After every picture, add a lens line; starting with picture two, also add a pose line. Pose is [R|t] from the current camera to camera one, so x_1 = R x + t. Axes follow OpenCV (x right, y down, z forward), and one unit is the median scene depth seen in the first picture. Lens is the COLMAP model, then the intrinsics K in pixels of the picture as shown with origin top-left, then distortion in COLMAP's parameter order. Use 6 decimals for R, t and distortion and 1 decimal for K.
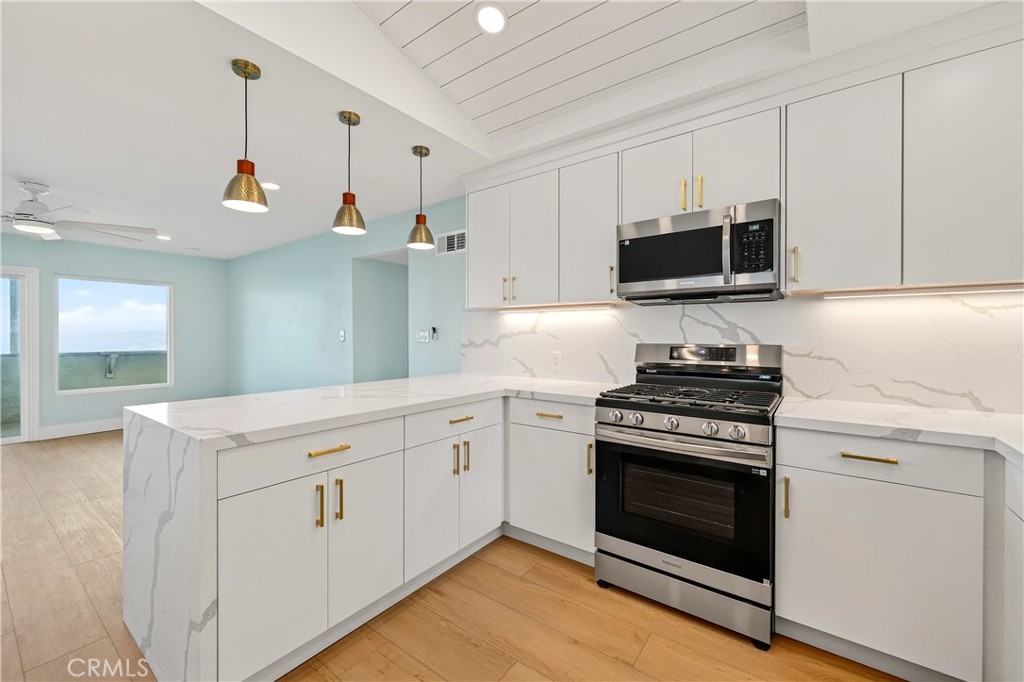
lens RADIAL K [[422.8, 0, 512.6], [0, 422.8, 341.5], [0, 0, 1]] dist [0.001344, -0.000640]
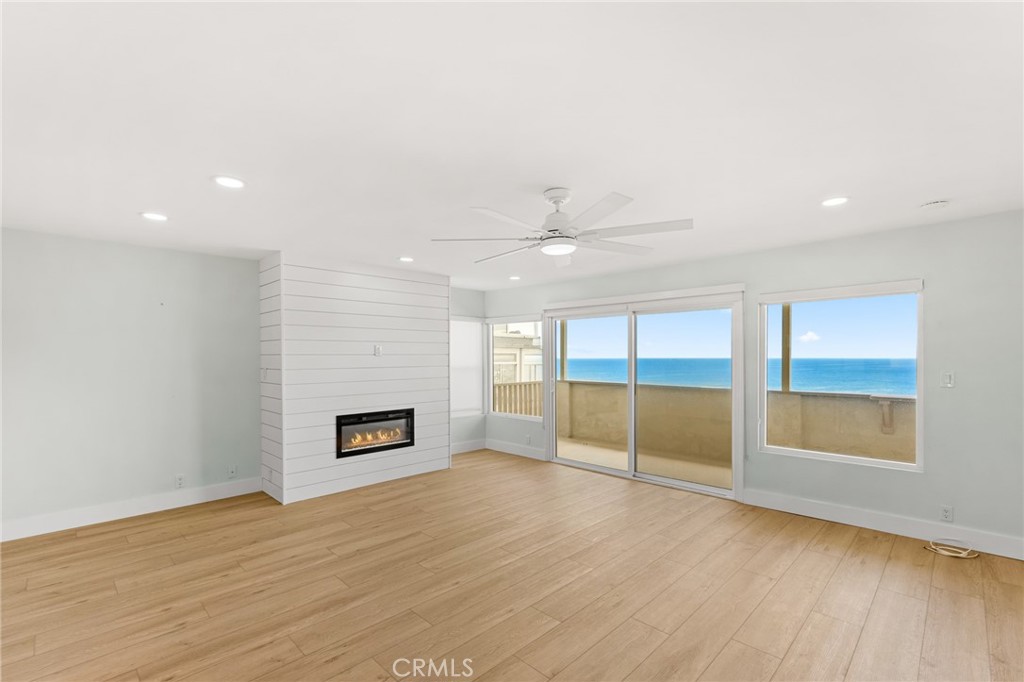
lens RADIAL K [[457.0, 0, 516.9], [0, 457.0, 354.2], [0, 0, 1]] dist [-0.000224, -0.000595]
pose [[-0.137571, -0.004054, -0.990484, -0.387486], [-0.010375, 0.999943, -0.002651, -0.084190], [0.990438, 0.009912, -0.137606, 1.357543]]
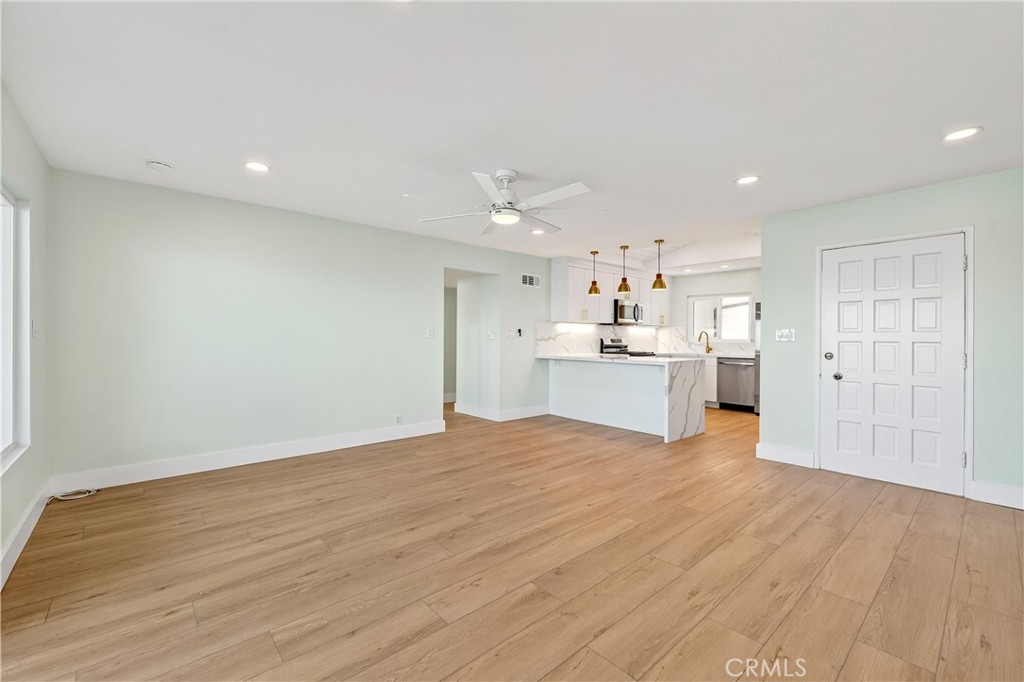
lens RADIAL K [[422.8, 0, 530.2], [0, 422.8, 343.2], [0, 0, 1]] dist [0.001344, -0.000640]
pose [[0.177497, -0.011377, 0.984056, -2.670640], [0.010729, 0.999896, 0.009625, 0.007121], [-0.984063, 0.008849, 0.177601, 1.010941]]
